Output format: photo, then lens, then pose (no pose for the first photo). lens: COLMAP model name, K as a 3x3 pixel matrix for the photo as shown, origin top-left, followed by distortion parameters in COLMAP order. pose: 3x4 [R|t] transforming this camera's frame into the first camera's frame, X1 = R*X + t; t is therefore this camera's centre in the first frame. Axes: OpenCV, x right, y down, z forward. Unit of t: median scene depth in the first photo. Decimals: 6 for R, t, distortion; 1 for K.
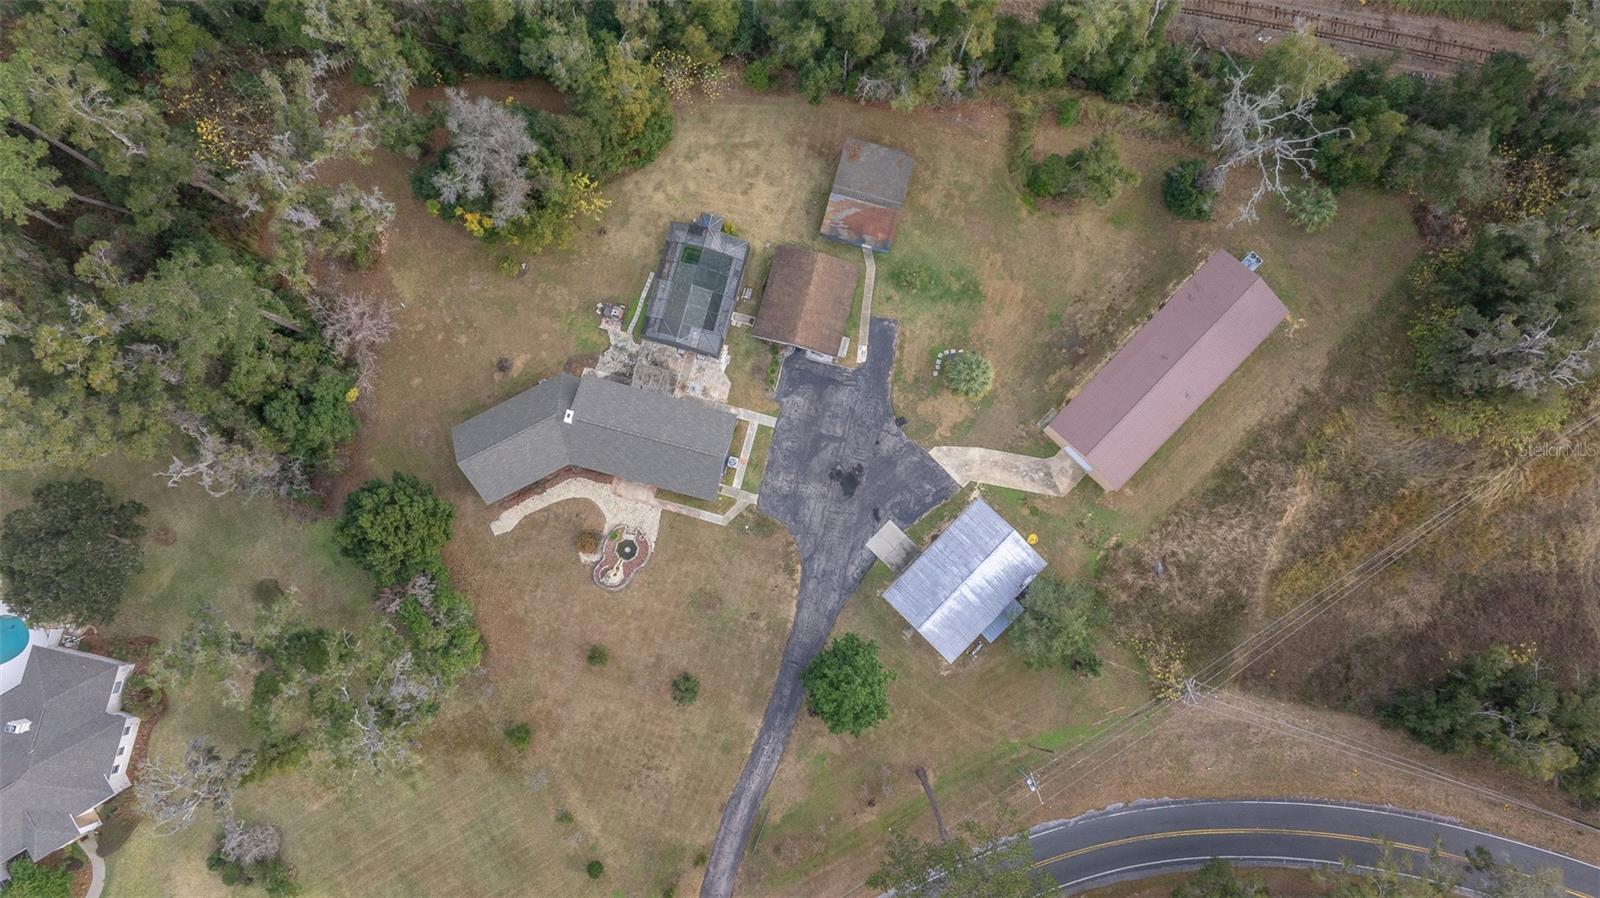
lens RADIAL K [[1126.8, 0, 812.6], [0, 1126.8, 443.0], [0, 0, 1]] dist [-0.043357, 0.043392]
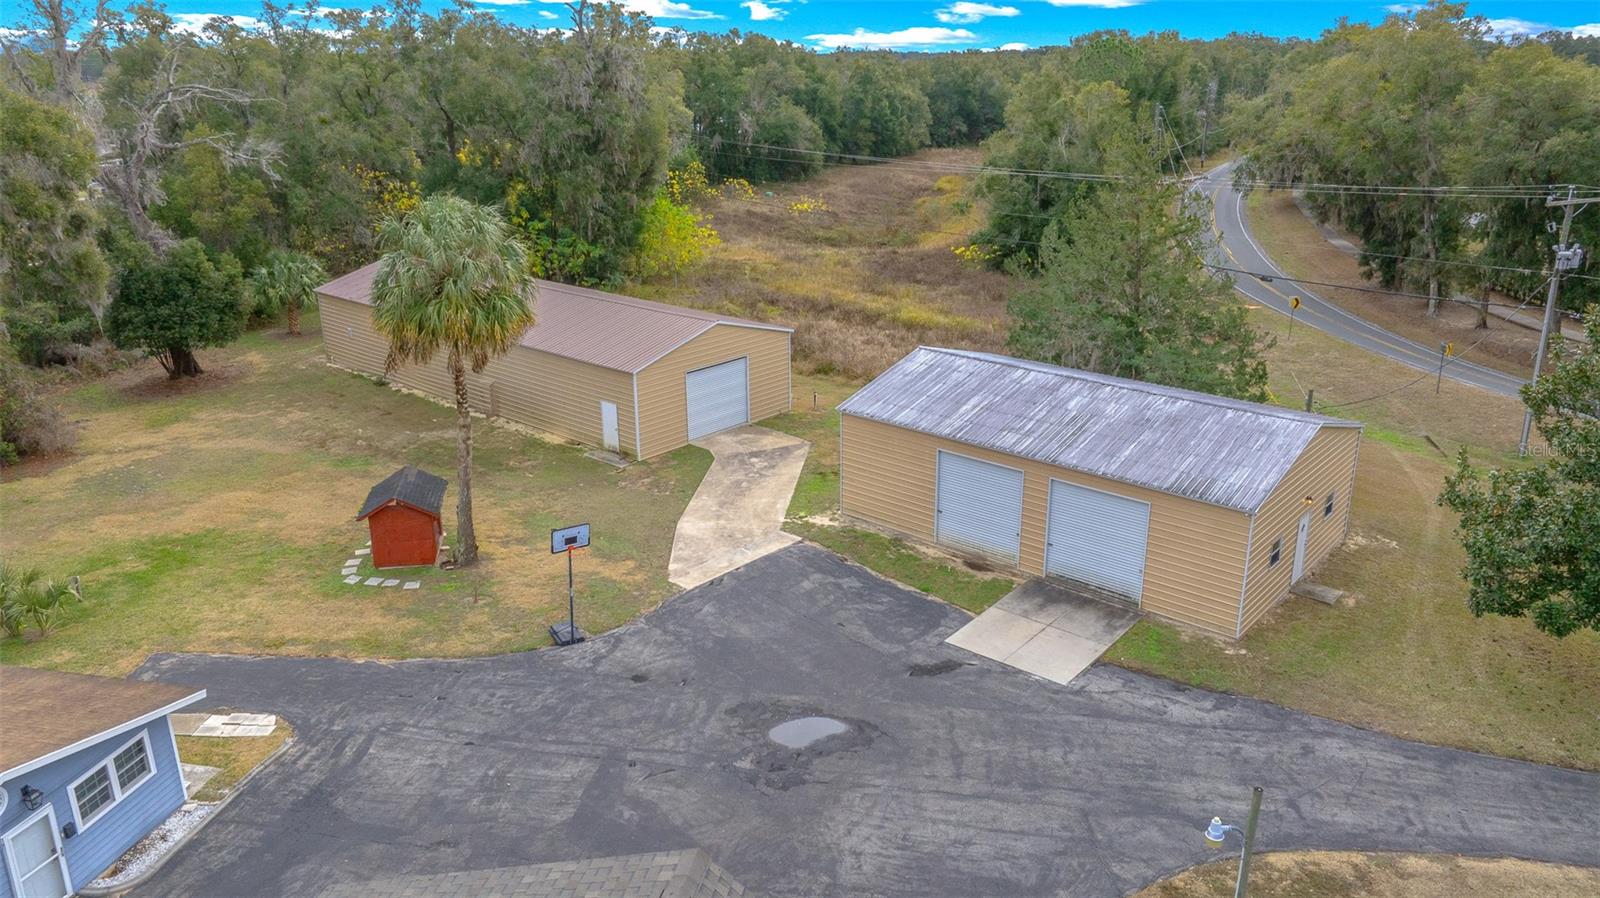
lens RADIAL K [[1126.8, 0, 807.0], [0, 1126.8, 451.5], [0, 0, 1]] dist [-0.043357, 0.043392]
pose [[-0.065472, -0.322576, 0.944277, -0.158876], [0.993146, 0.070754, 0.093030, 0.009630], [-0.096821, 0.943896, 0.315732, 0.876752]]
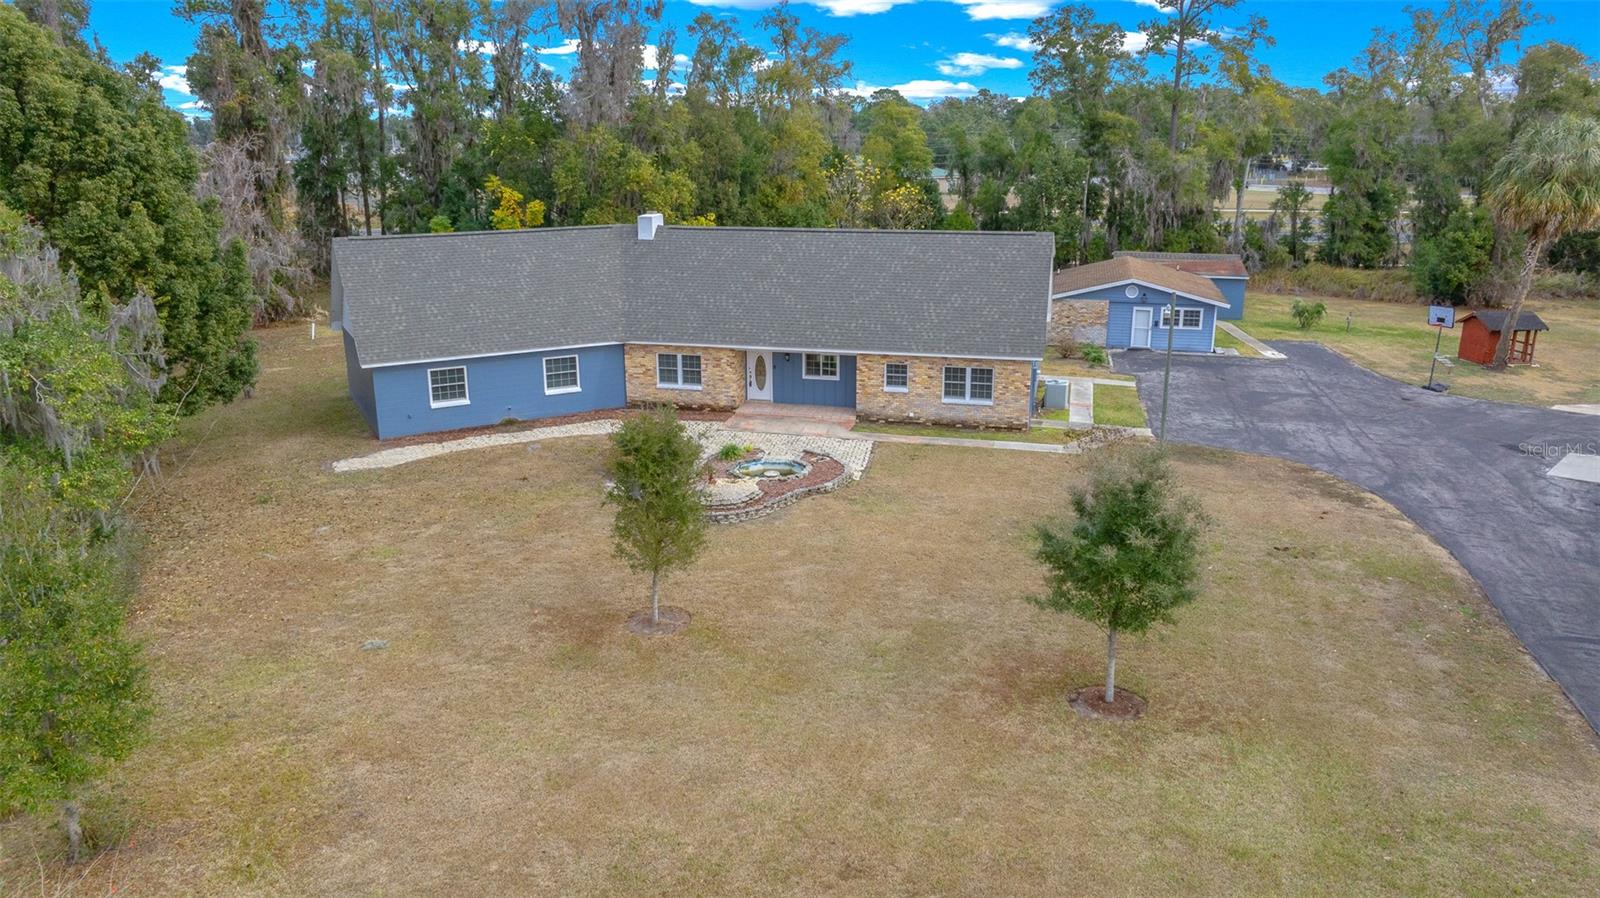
lens RADIAL K [[1126.8, 0, 803.2], [0, 1126.8, 446.3], [0, 0, 1]] dist [-0.043357, 0.043392]
pose [[0.999795, -0.004917, 0.019652, -0.160792], [0.020077, 0.369797, -0.928896, 0.363982], [-0.002700, 0.929100, 0.369820, 0.875137]]
